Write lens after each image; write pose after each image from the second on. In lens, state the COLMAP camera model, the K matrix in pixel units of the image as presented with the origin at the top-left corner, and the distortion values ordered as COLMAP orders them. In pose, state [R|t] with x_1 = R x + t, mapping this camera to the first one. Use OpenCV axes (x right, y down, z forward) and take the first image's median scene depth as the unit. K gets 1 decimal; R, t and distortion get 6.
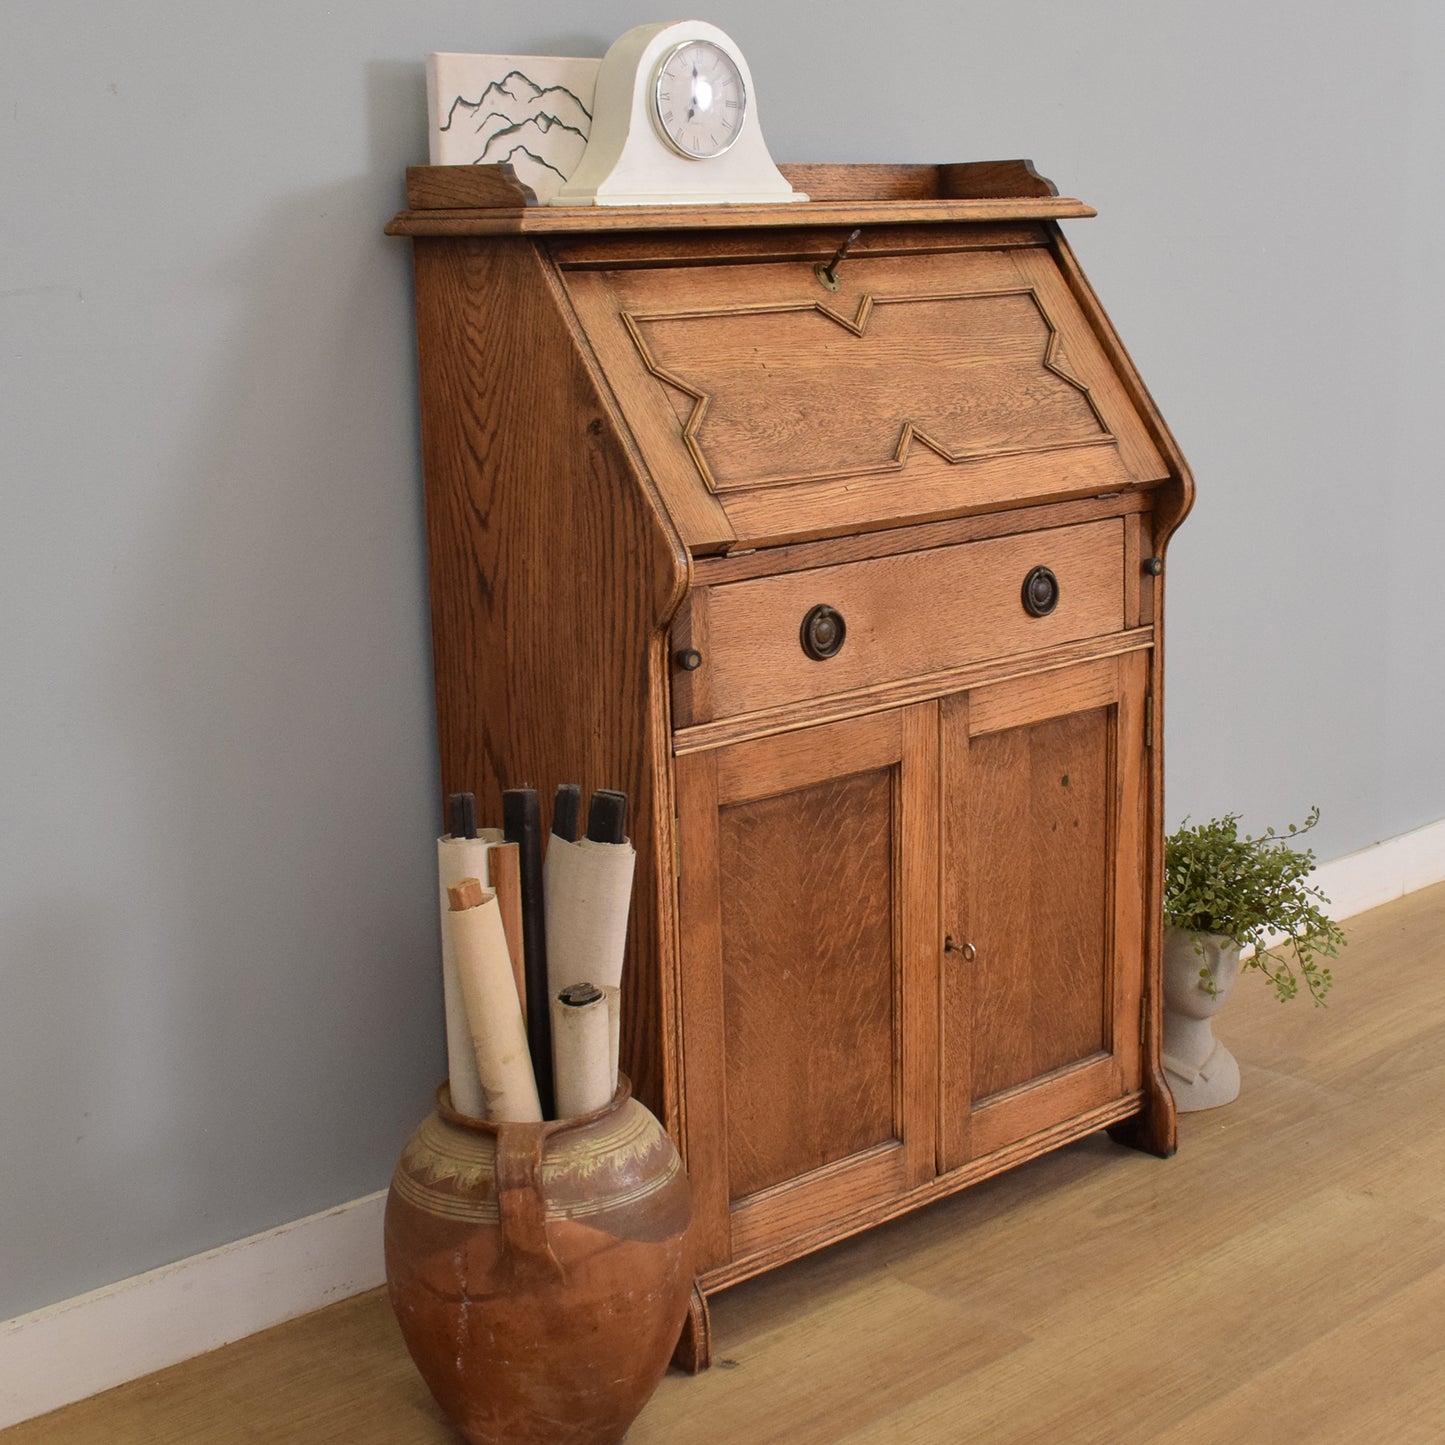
lens RADIAL K [[2343.6, 0, 851.1], [0, 2343.6, 758.5], [0, 0, 1]] dist [-0.092026, -0.022469]
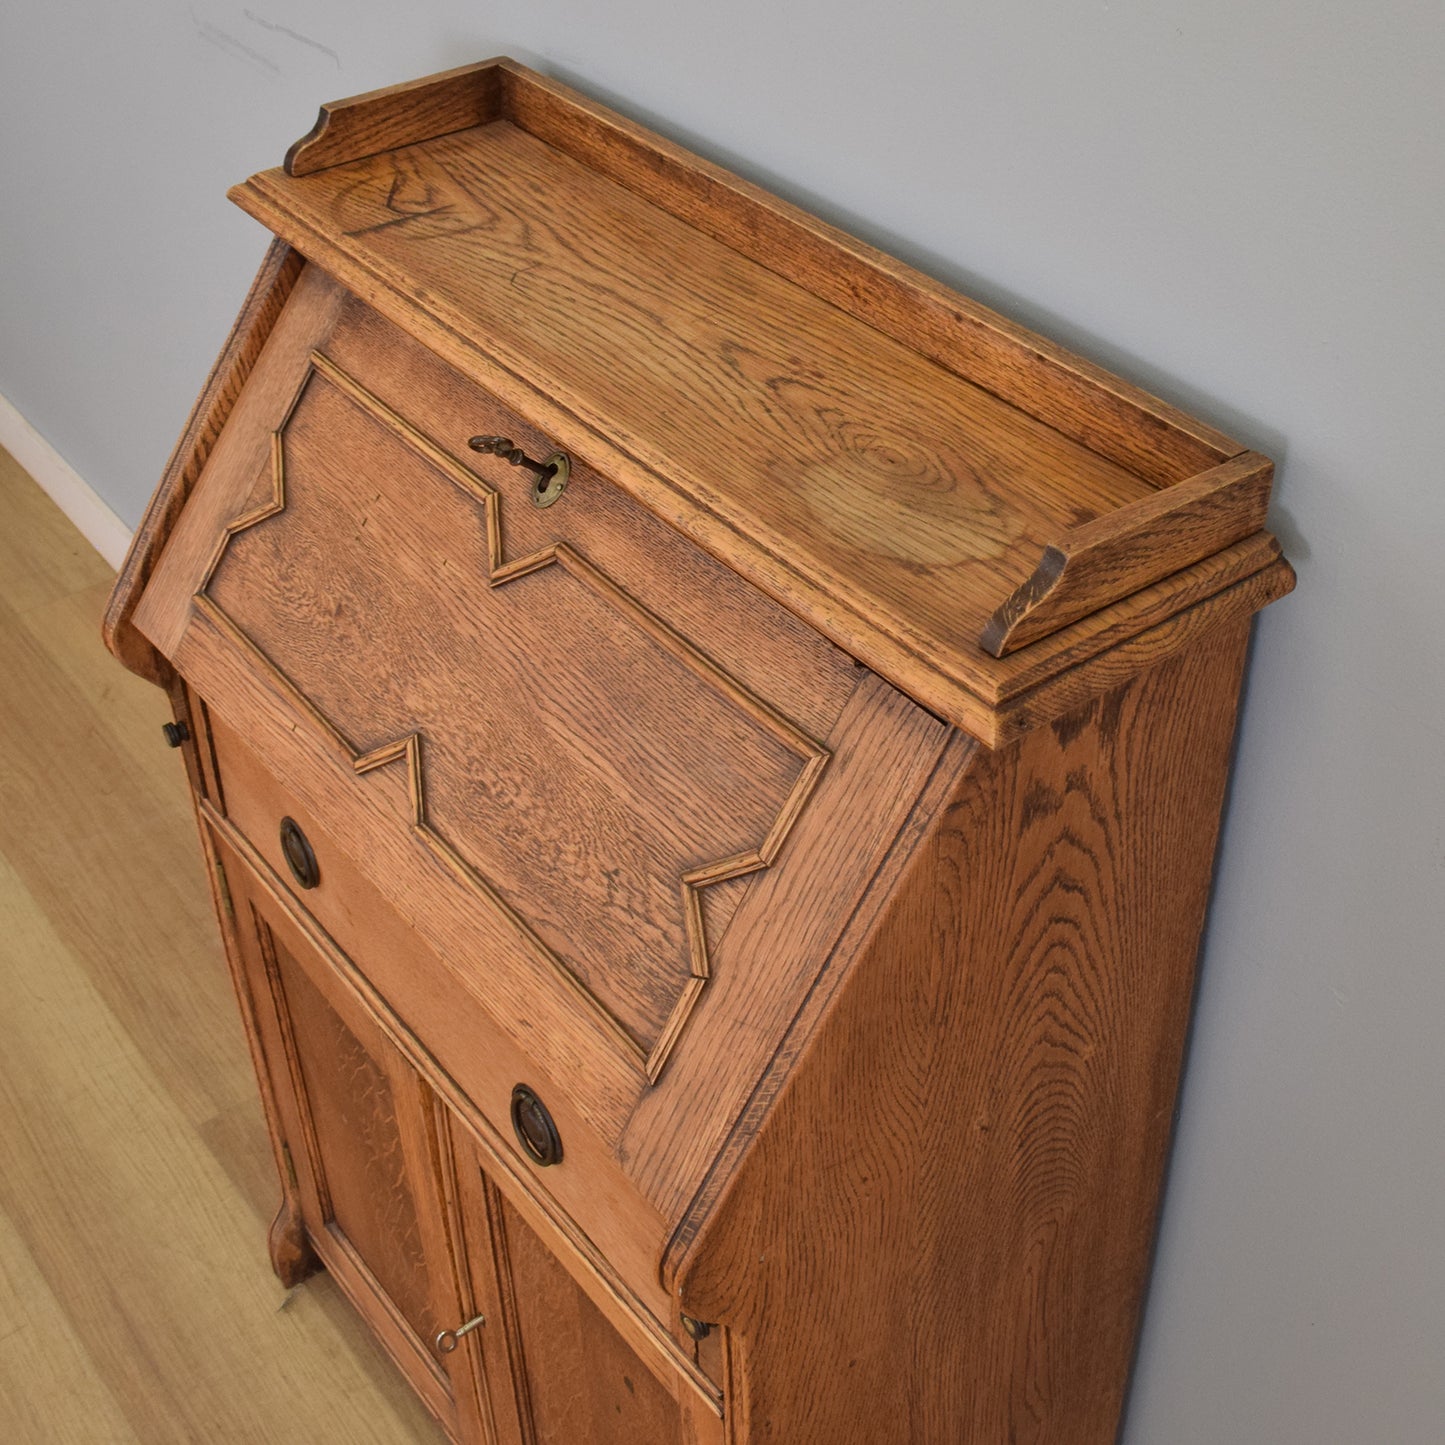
lens RADIAL K [[2040.0, 0, 799.6], [0, 2040.0, 606.6], [0, 0, 1]] dist [-0.101545, 0.031547]
pose [[-0.099010, 0.583434, -0.806103, 0.423221], [-0.235222, 0.773403, 0.588658, -0.504652], [0.966886, 0.247896, 0.060662, 1.044394]]
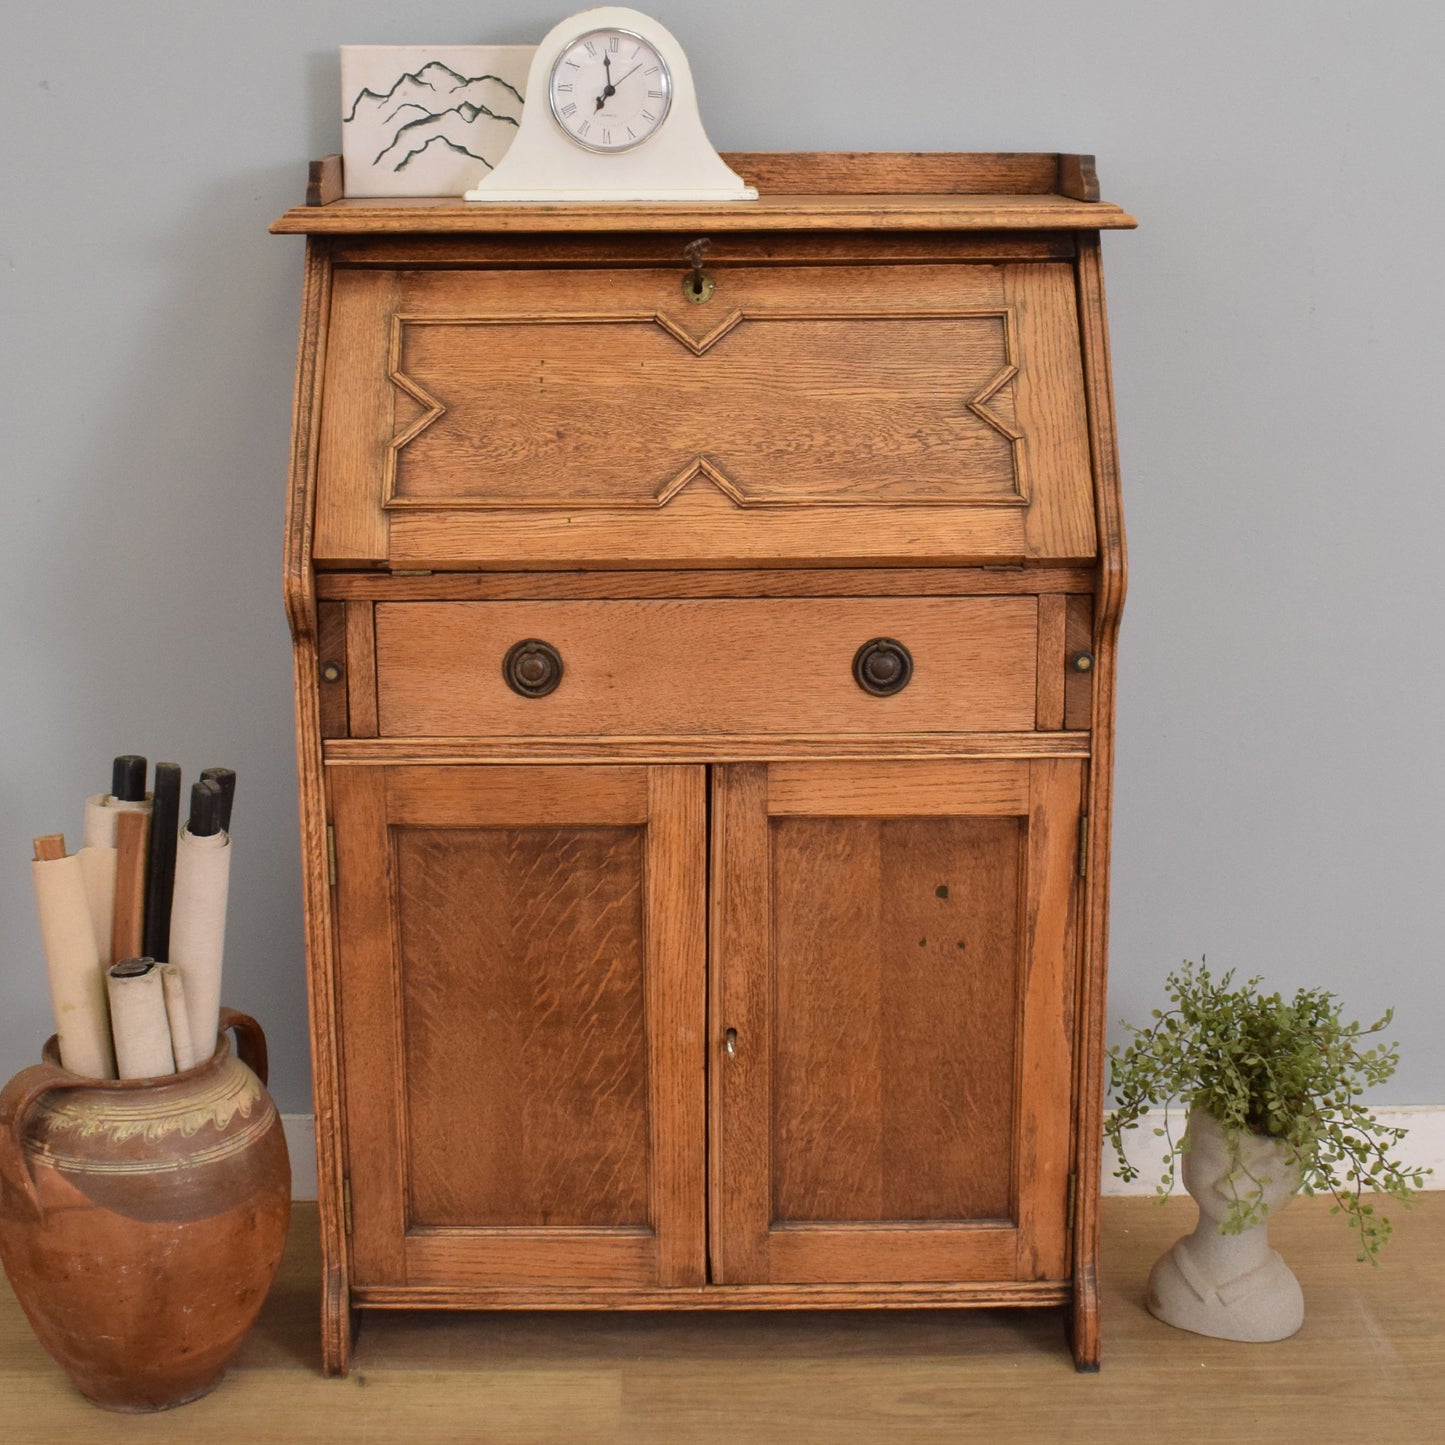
lens RADIAL K [[2440.1, 0, 722.7], [0, 2440.1, 607.2], [0, 0, 1]] dist [-0.092313, -0.048188]
pose [[0.724471, 0.162331, -0.669918, 0.659703], [-0.169115, 0.984029, 0.055558, -0.138271], [0.668237, 0.073044, 0.740354, 0.311894]]
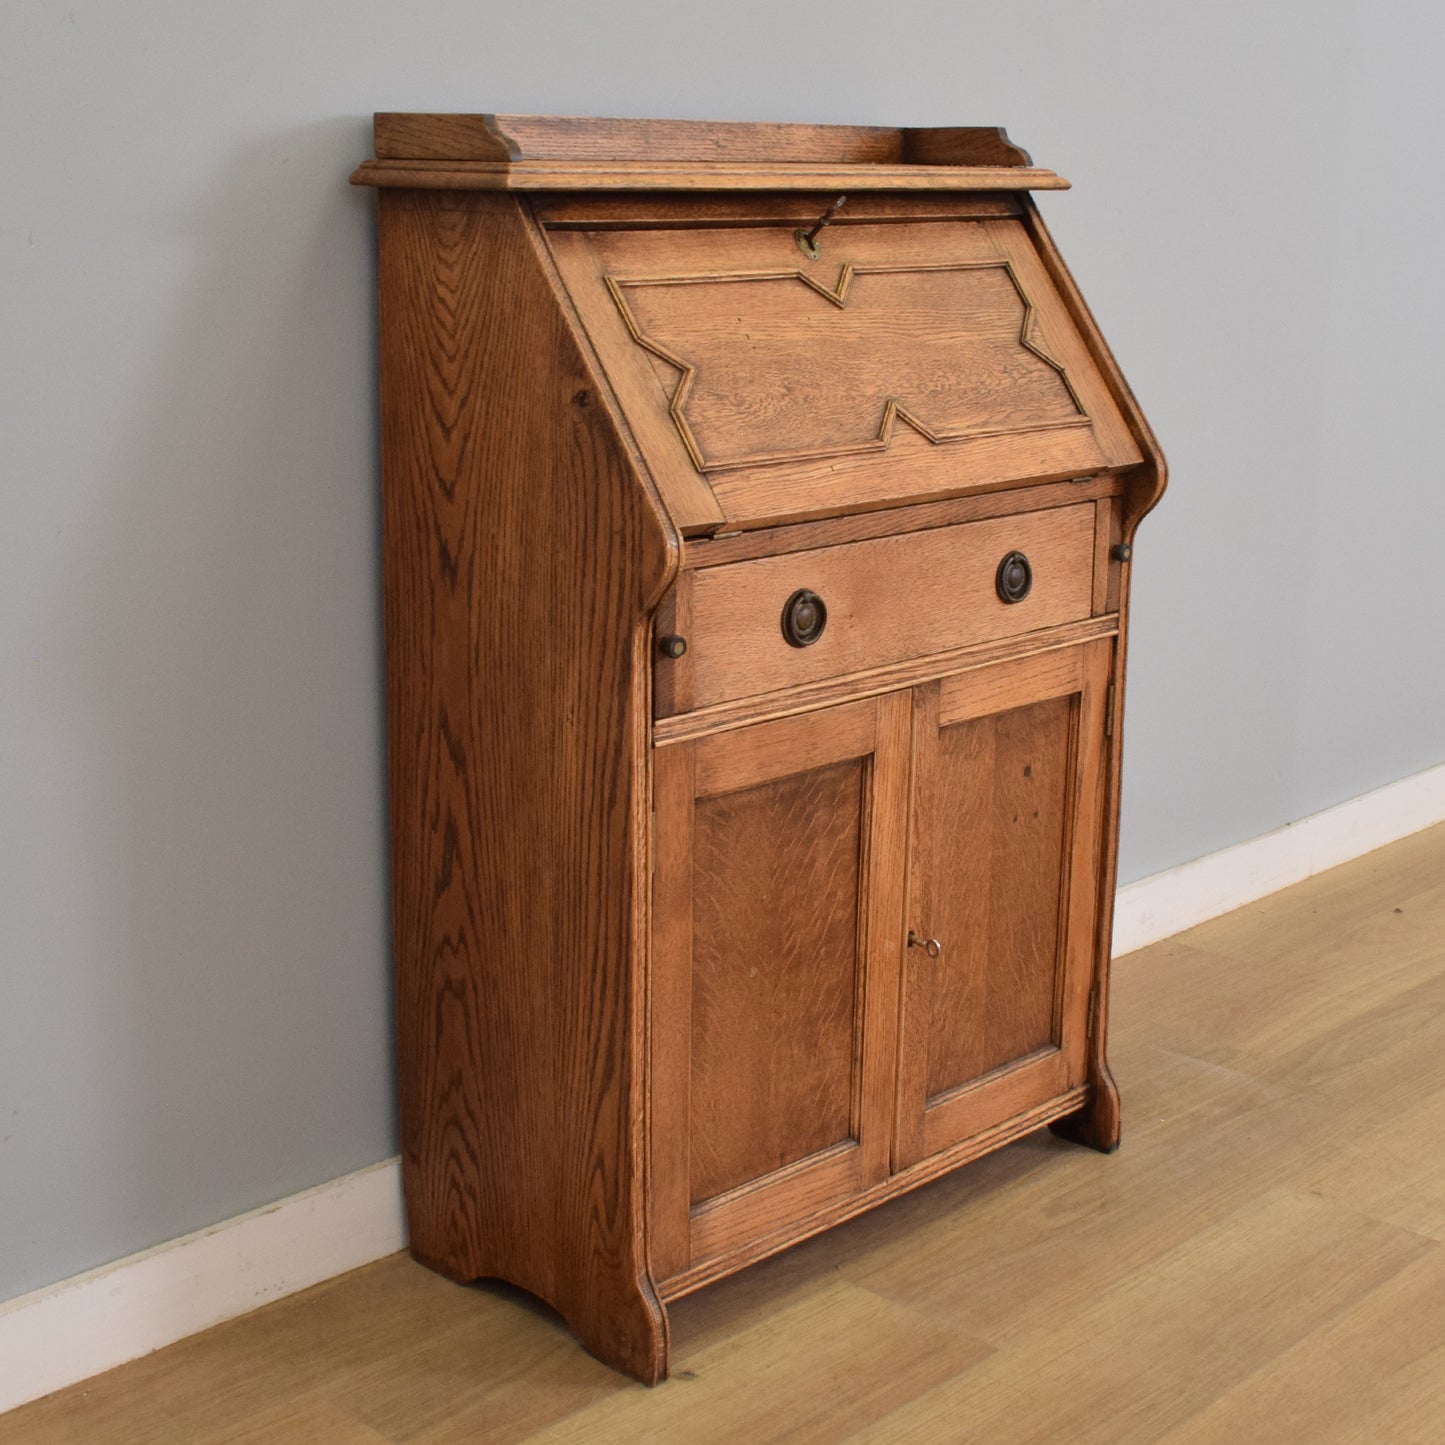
lens RADIAL K [[2303.4, 0, 816.3], [0, 2303.4, 755.8], [0, 0, 1]] dist [-0.093012, 0.003005]
pose [[0.997503, 0.021620, 0.067229, -0.065723], [-0.023381, 0.999401, 0.025514, -0.020806], [-0.066637, -0.027022, 0.997411, 0.056735]]
